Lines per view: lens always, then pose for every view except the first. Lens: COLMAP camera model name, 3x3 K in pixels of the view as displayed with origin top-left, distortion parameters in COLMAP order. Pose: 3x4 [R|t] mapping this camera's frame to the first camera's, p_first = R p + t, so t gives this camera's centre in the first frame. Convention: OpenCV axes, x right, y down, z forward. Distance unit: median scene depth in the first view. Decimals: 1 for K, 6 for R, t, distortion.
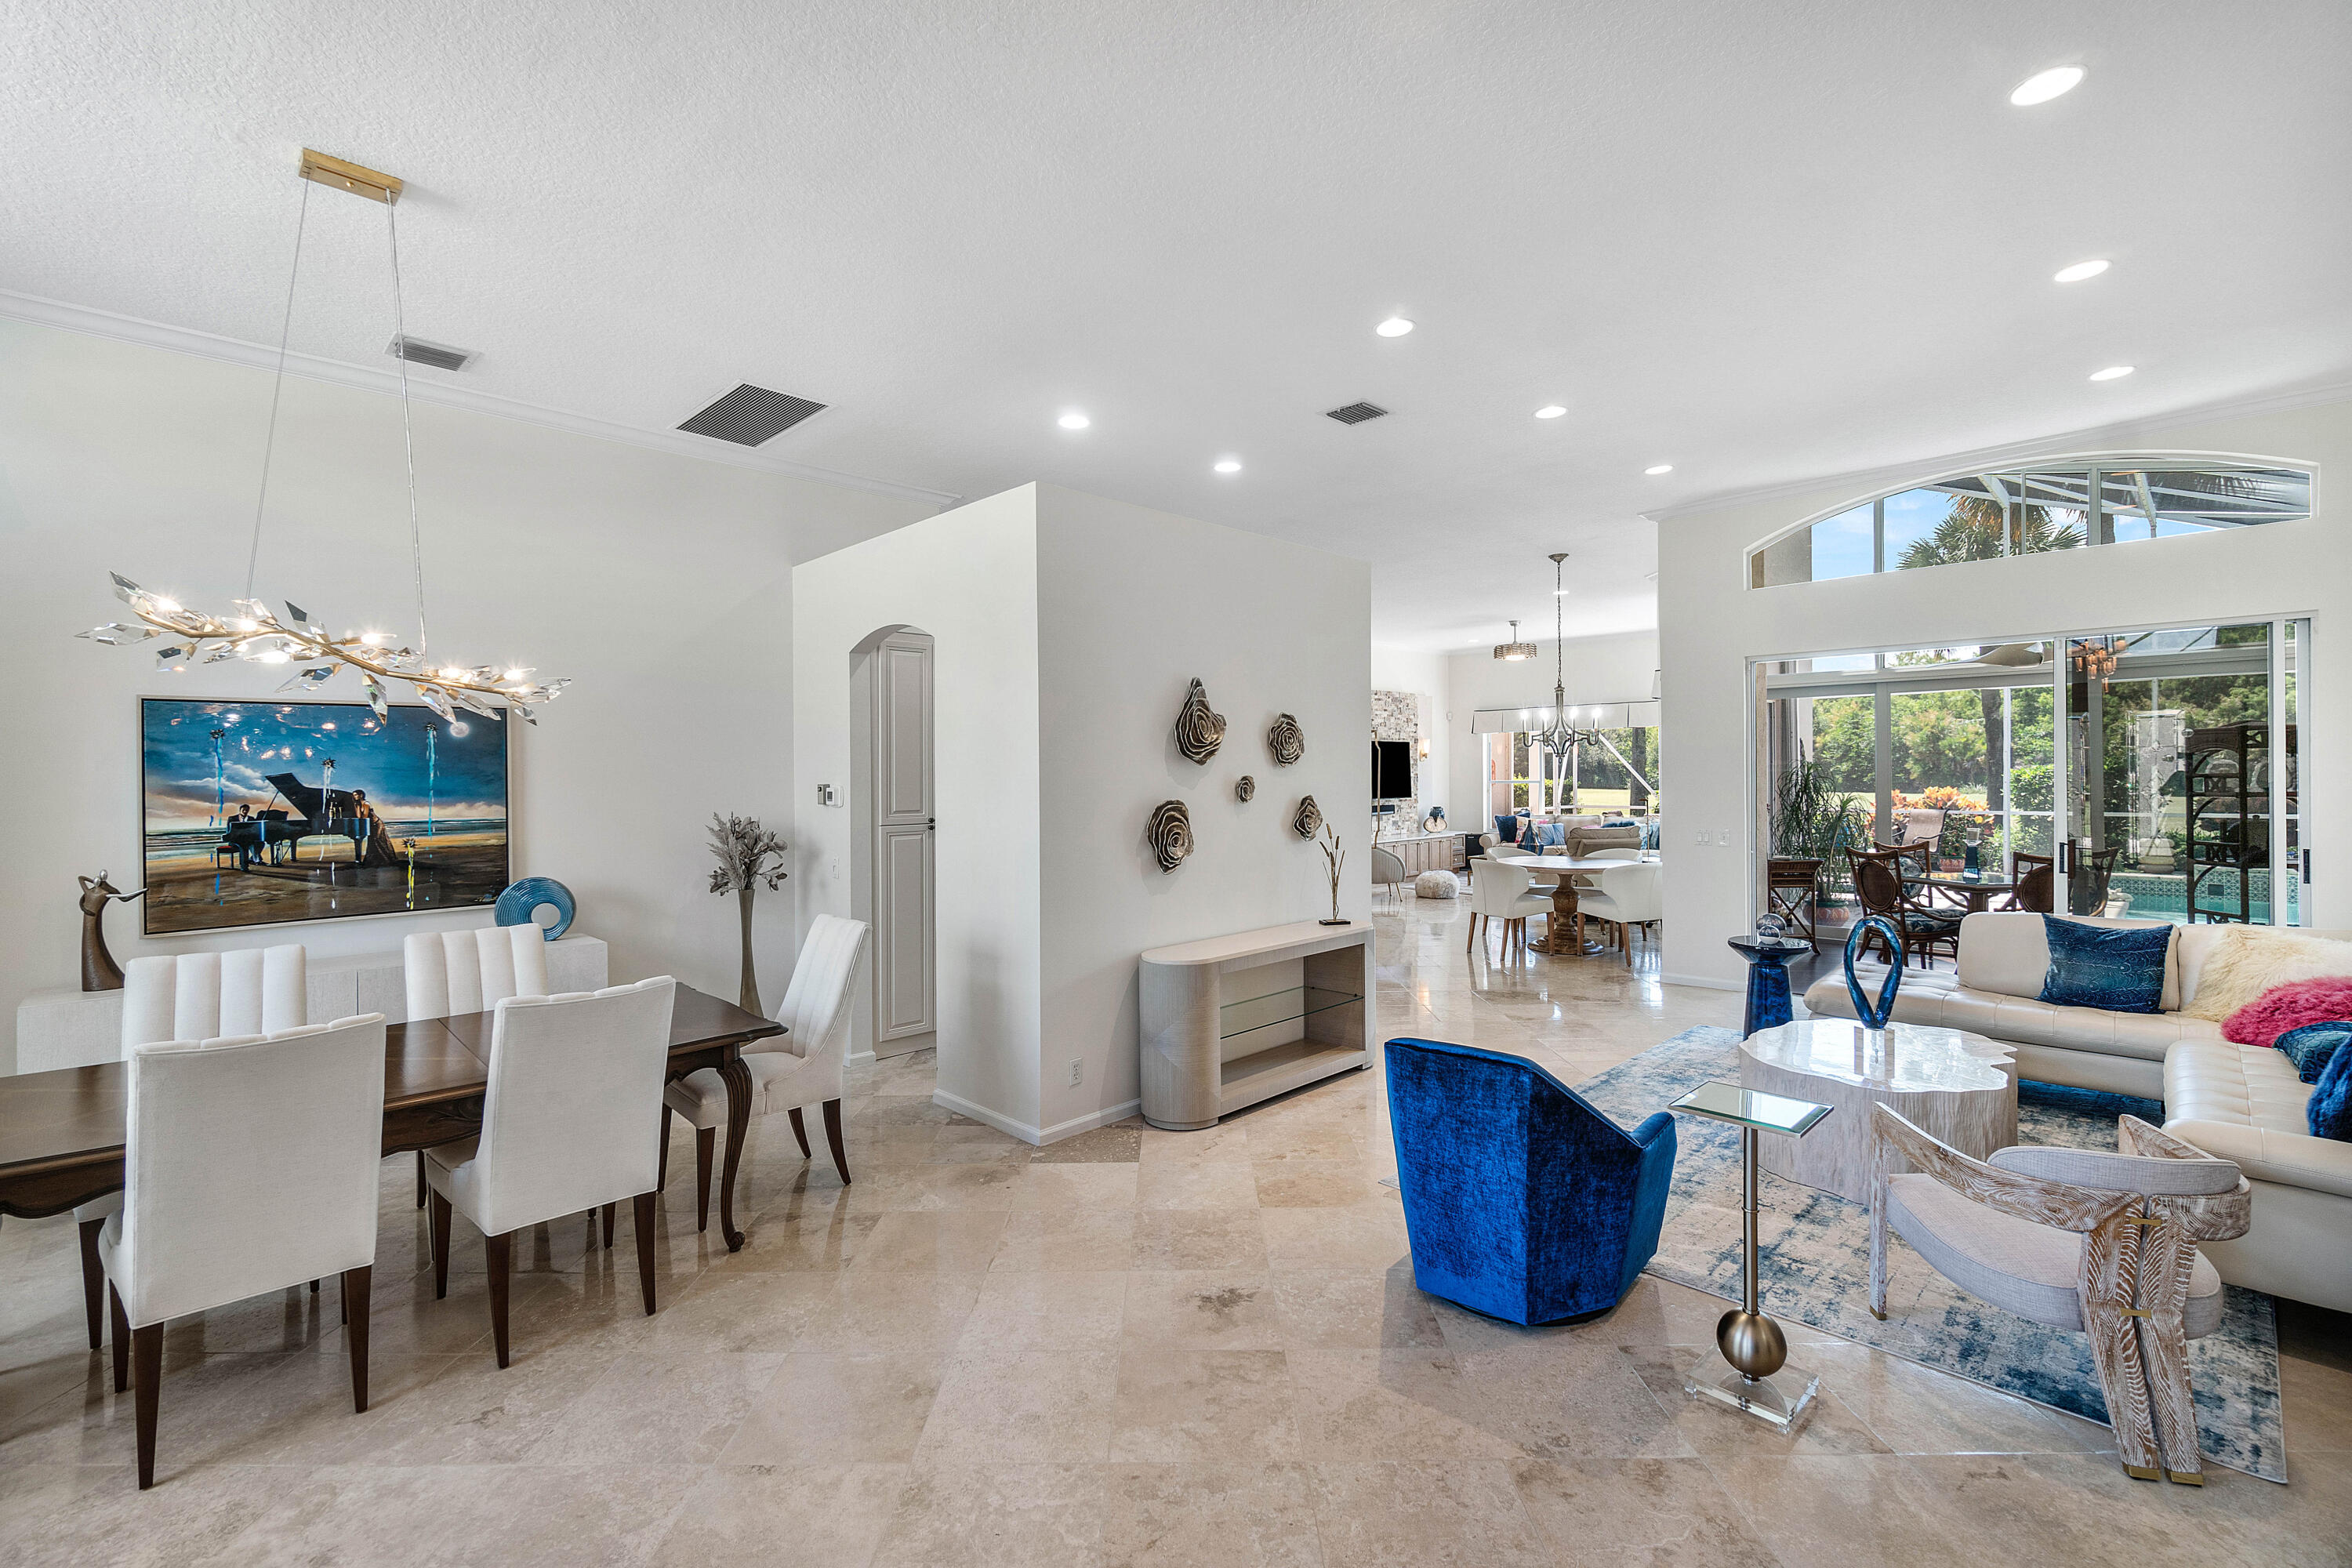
lens RADIAL K [[1008.6, 0, 1168.4], [0, 1008.6, 775.7], [0, 0, 1]] dist [-0.003395, 0.000683]
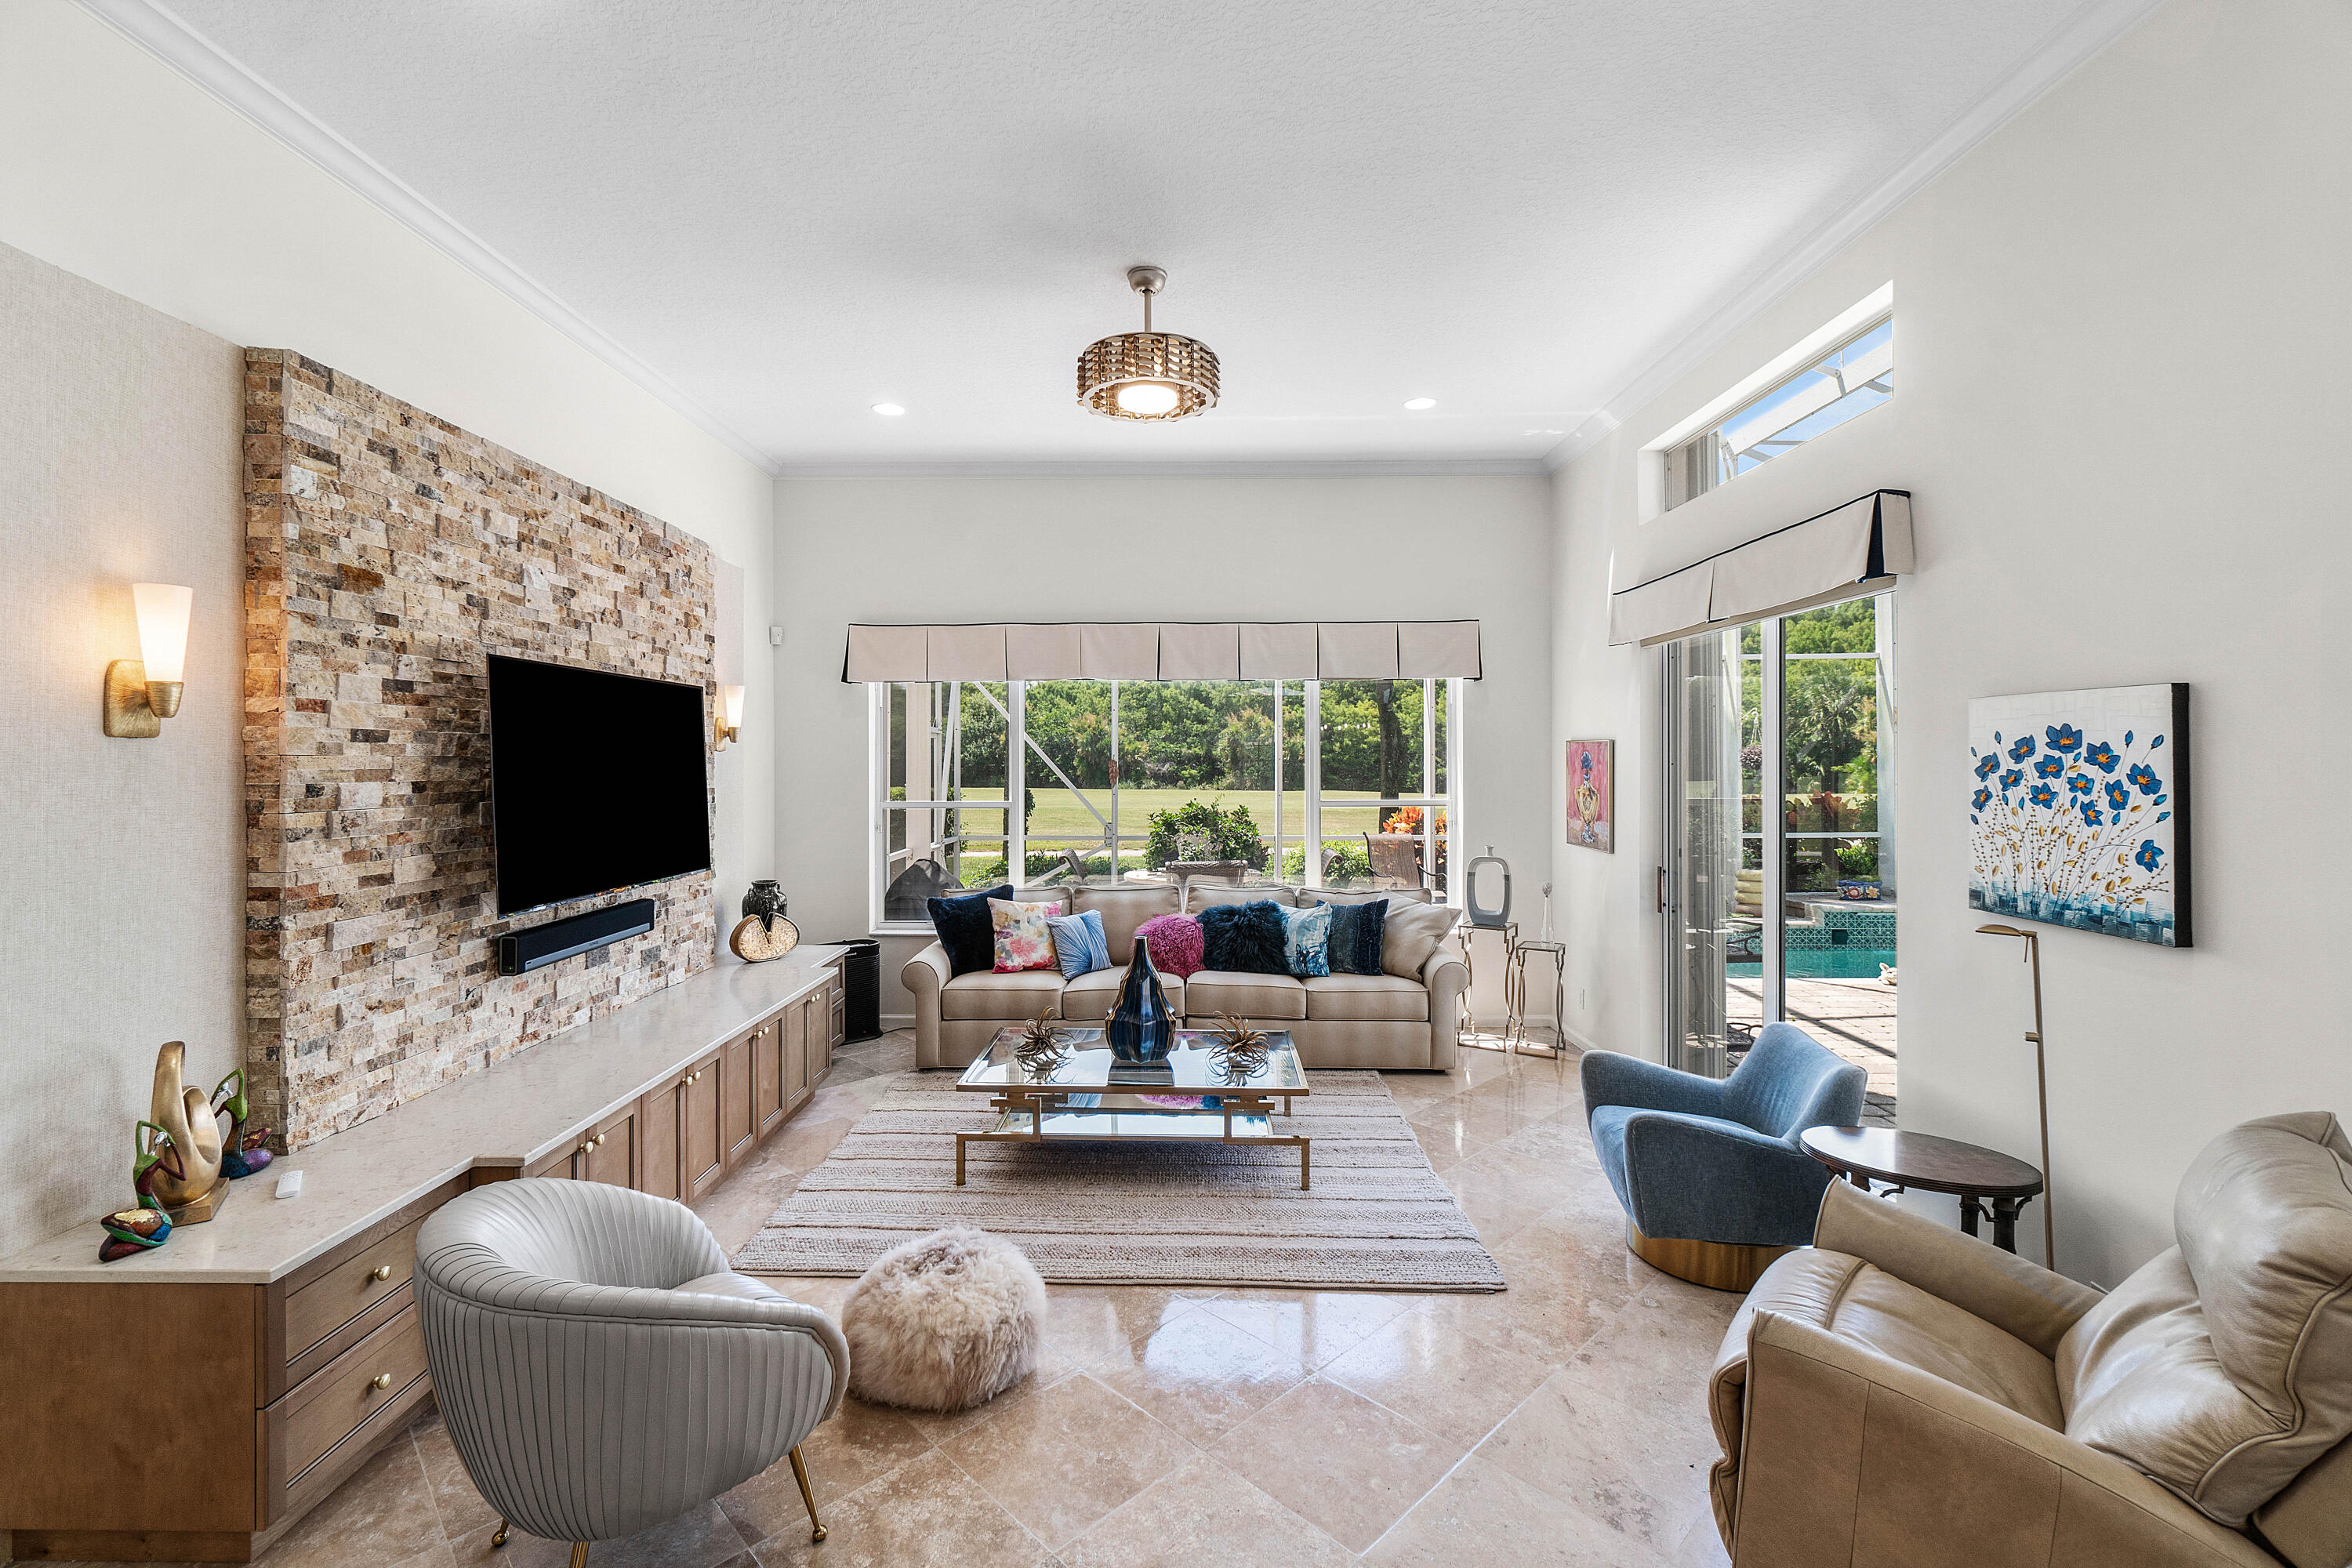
lens RADIAL K [[1017.8, 0, 1161.8], [0, 1017.8, 756.4], [0, 0, 1]] dist [-0.000659, 0.000375]
pose [[0.711116, 0.010991, 0.702989, 0.325884], [-0.001467, 0.999899, -0.014149, -0.022163], [-0.703073, 0.009031, 0.711060, 1.828243]]
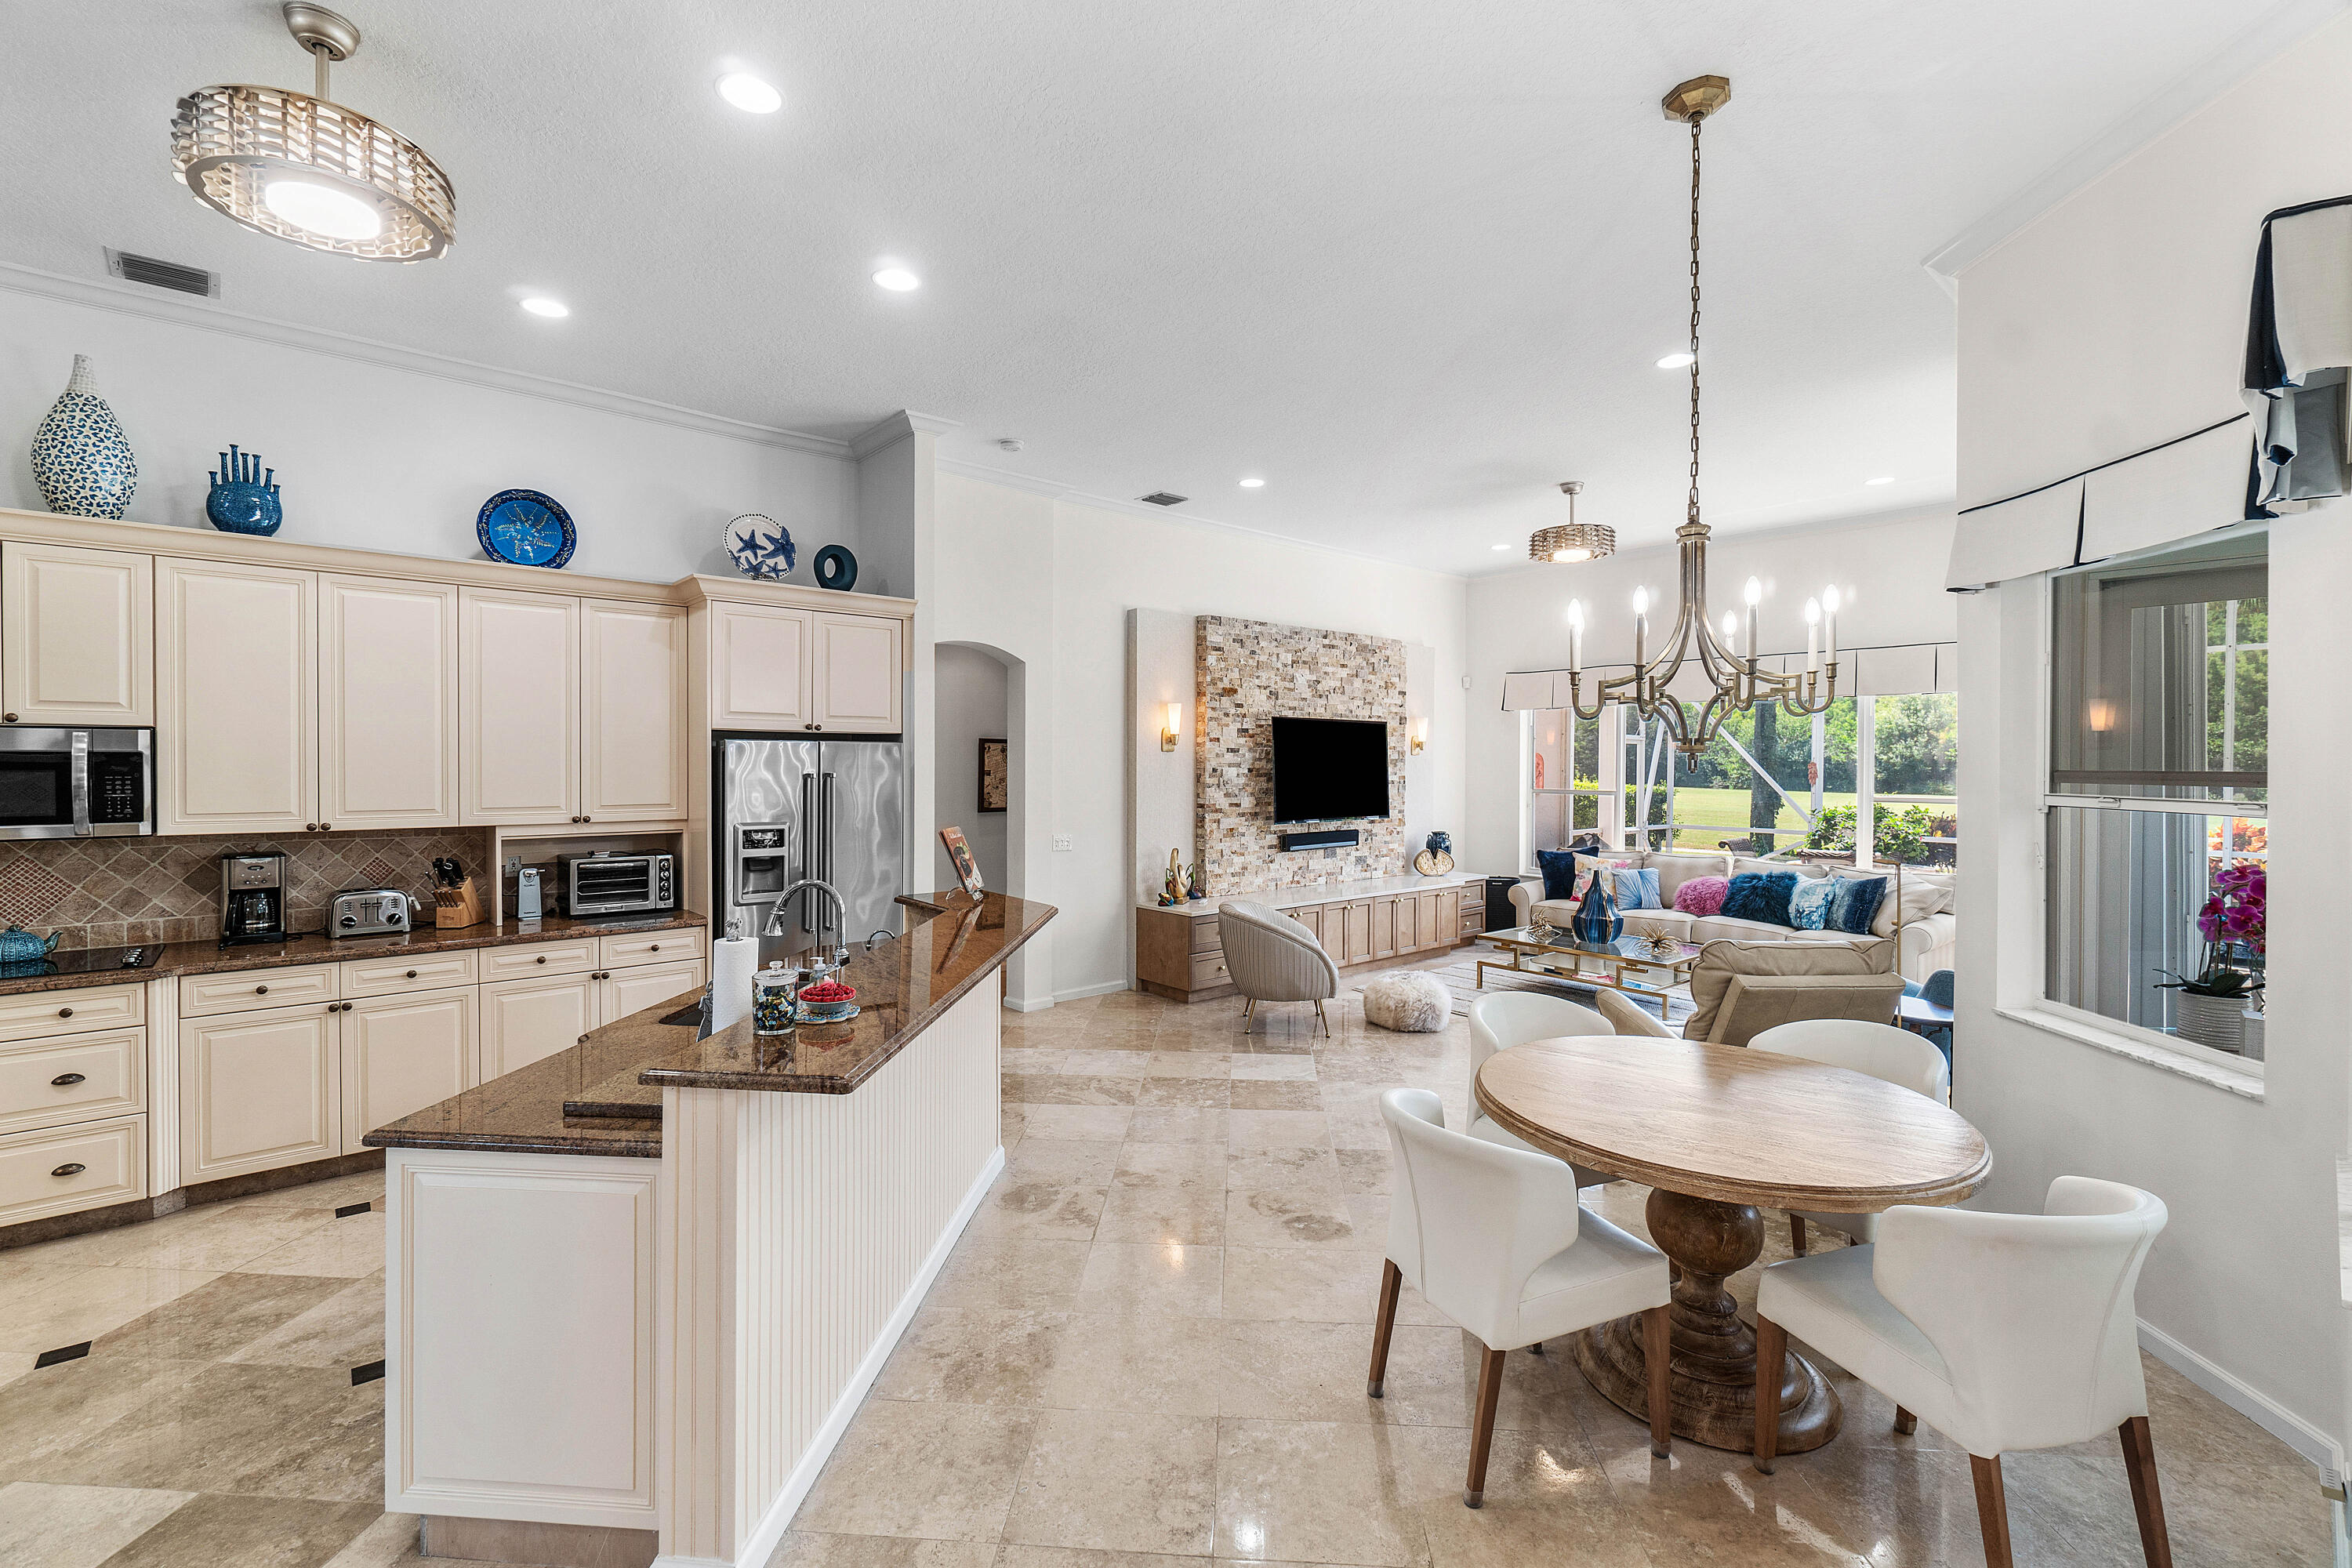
lens RADIAL K [[1016.4, 0, 1162.9], [0, 1016.4, 778.4], [0, 0, 1]] dist [-0.000287, -0.000034]
pose [[0.997672, 0.016386, -0.066201, 0.401196], [-0.015522, 0.999788, 0.013538, -0.018457], [0.066409, -0.012479, 0.997714, 1.096712]]
